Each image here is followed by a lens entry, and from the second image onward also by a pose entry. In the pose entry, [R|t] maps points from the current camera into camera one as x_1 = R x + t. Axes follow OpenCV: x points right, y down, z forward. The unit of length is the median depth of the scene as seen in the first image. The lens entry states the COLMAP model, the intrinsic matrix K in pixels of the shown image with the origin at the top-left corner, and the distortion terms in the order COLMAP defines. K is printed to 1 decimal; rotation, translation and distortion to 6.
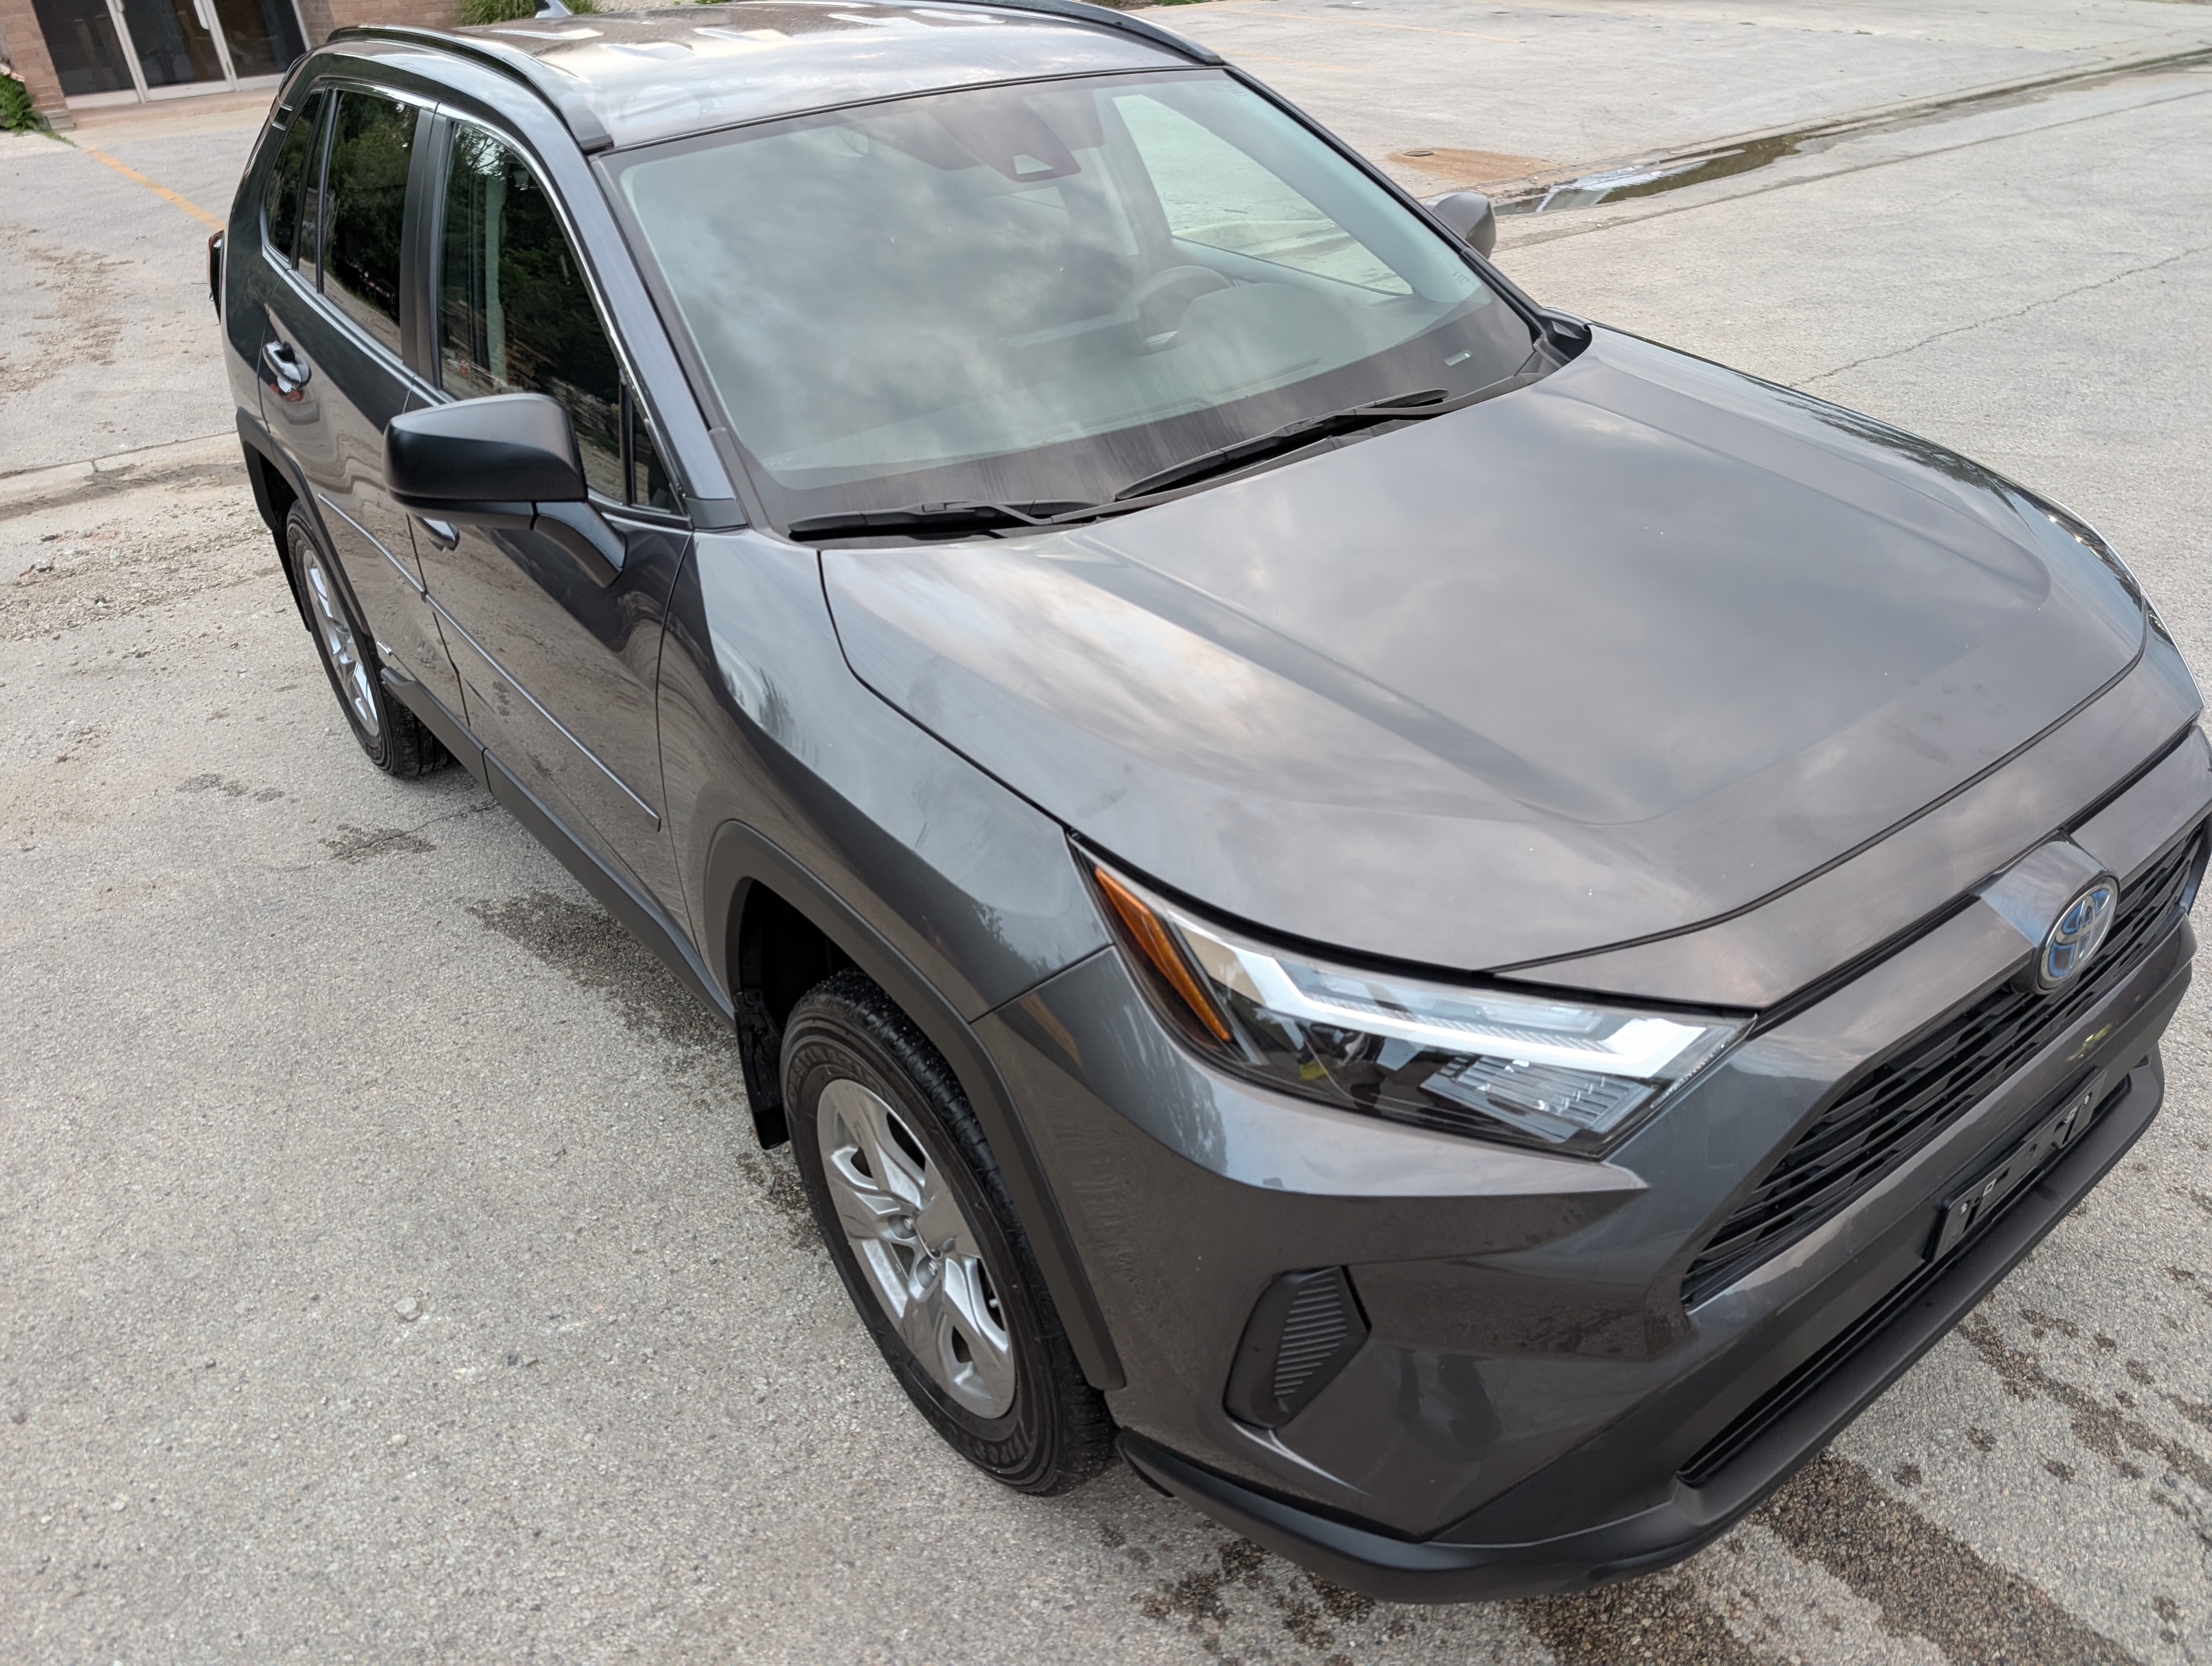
lens RADIAL K [[1606.8, 0, 1113.5], [0, 1606.8, 834.0], [0, 0, 1]] dist [0.017571, -0.011119]
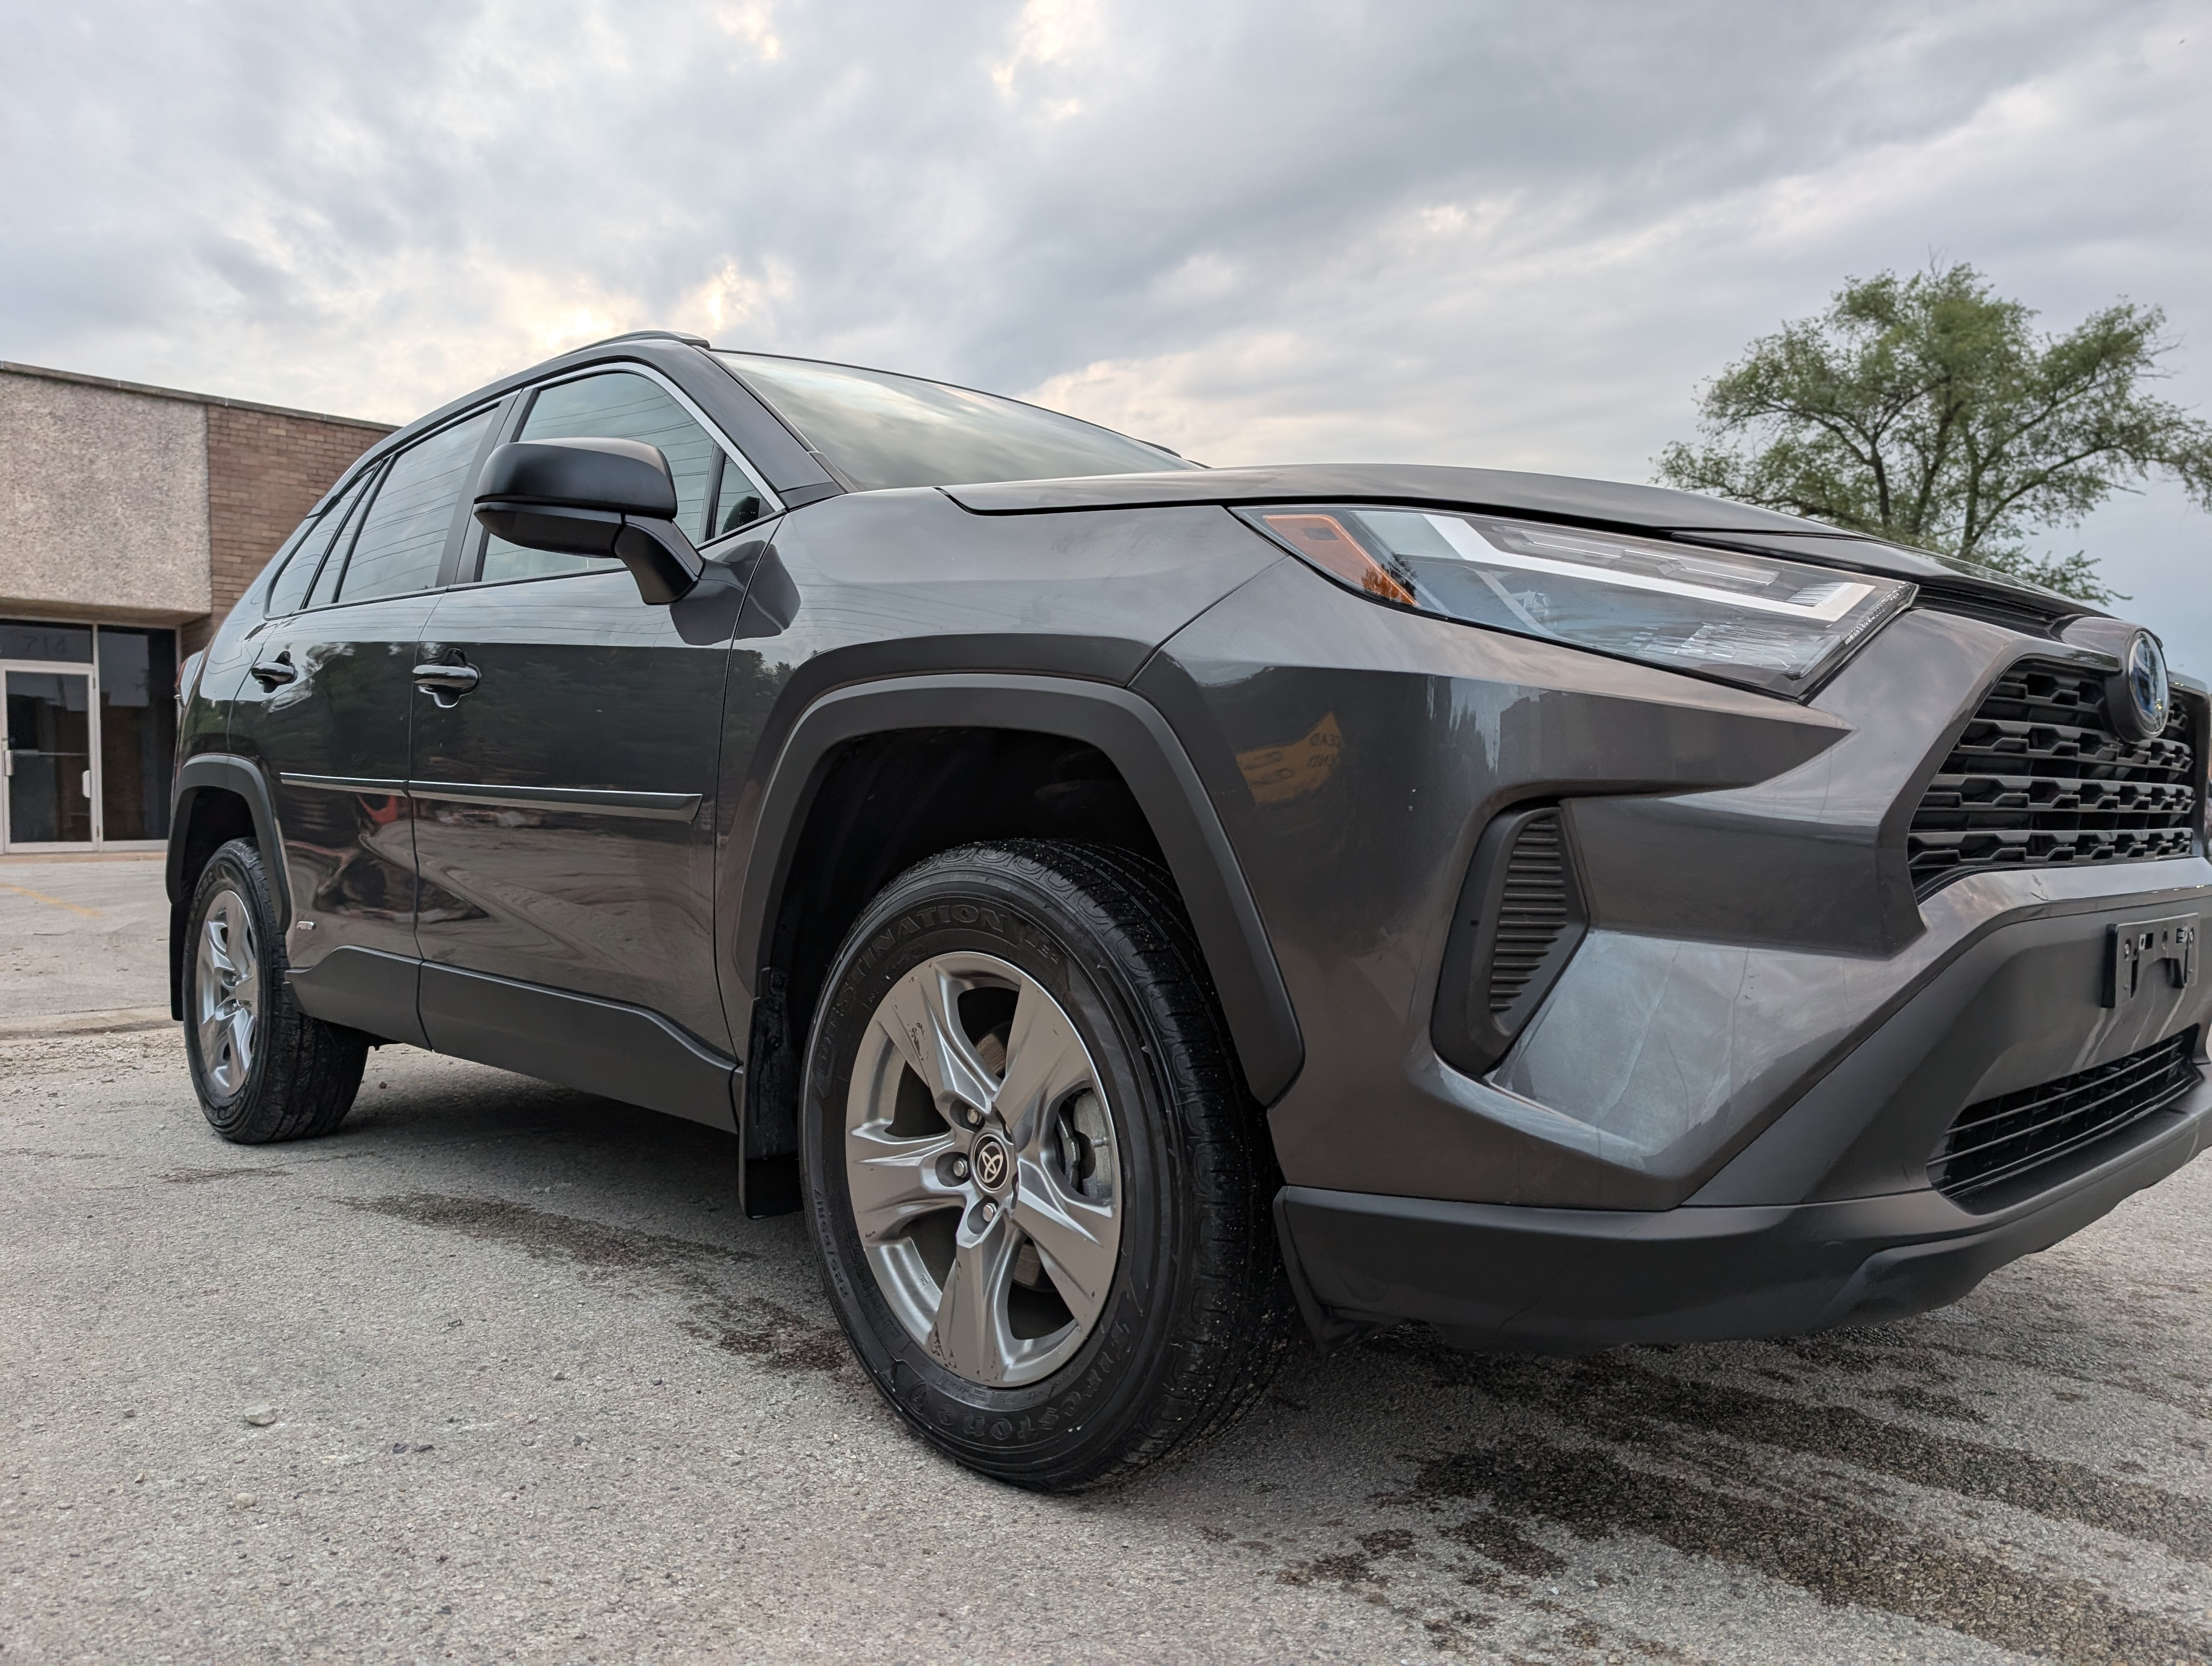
lens RADIAL K [[1606.8, 0, 1094.8], [0, 1606.8, 843.9], [0, 0, 1]] dist [0.017571, -0.011119]
pose [[0.992341, 0.056938, 0.109628, -0.153599], [0.004945, 0.868424, -0.495797, 0.497209], [-0.123433, 0.492542, 0.861491, 0.156578]]
